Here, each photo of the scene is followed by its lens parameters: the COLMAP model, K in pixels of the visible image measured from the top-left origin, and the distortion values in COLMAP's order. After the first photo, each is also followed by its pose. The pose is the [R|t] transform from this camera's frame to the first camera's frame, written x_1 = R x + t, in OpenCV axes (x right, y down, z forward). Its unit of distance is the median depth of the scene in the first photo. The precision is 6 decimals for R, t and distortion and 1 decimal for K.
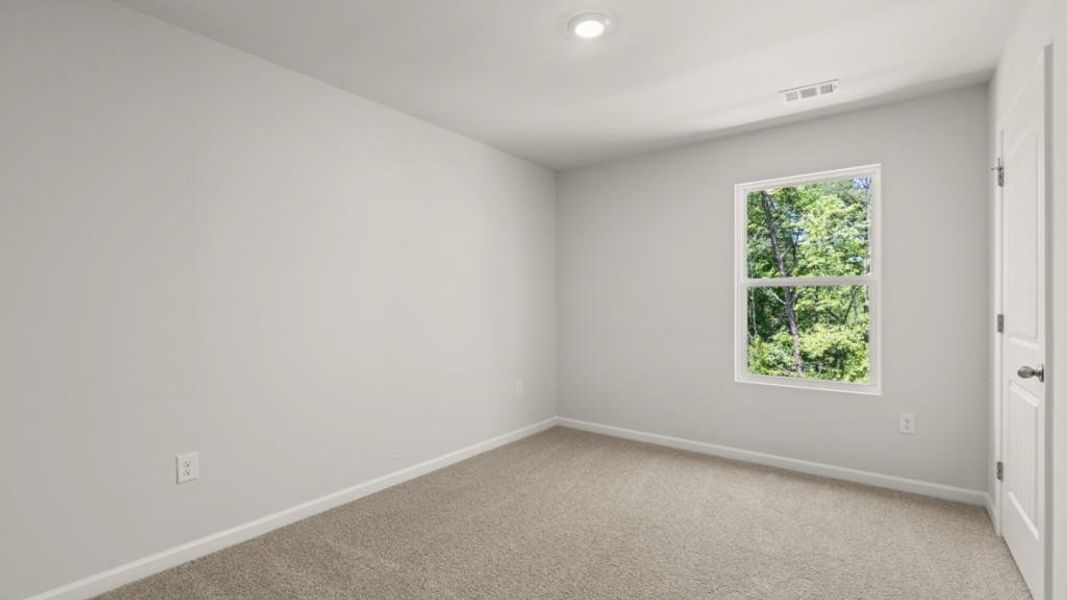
lens RADIAL K [[467.4, 0, 533.5], [0, 467.4, 300.0], [0, 0, 1]] dist [-0.000604, -0.000083]
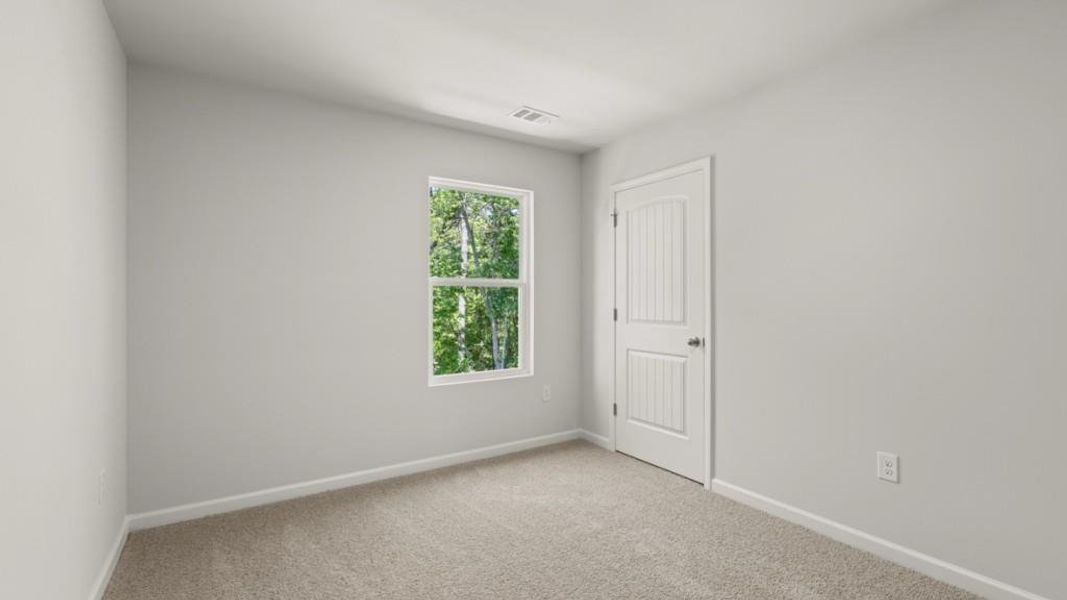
lens RADIAL K [[467.4, 0, 533.5], [0, 467.4, 300.0], [0, 0, 1]] dist [-0.000604, -0.000083]
pose [[0.341540, -0.000378, 0.939867, -0.453837], [-0.000448, 1.000000, 0.000565, -0.000171], [-0.939867, -0.000614, 0.341540, 0.583714]]
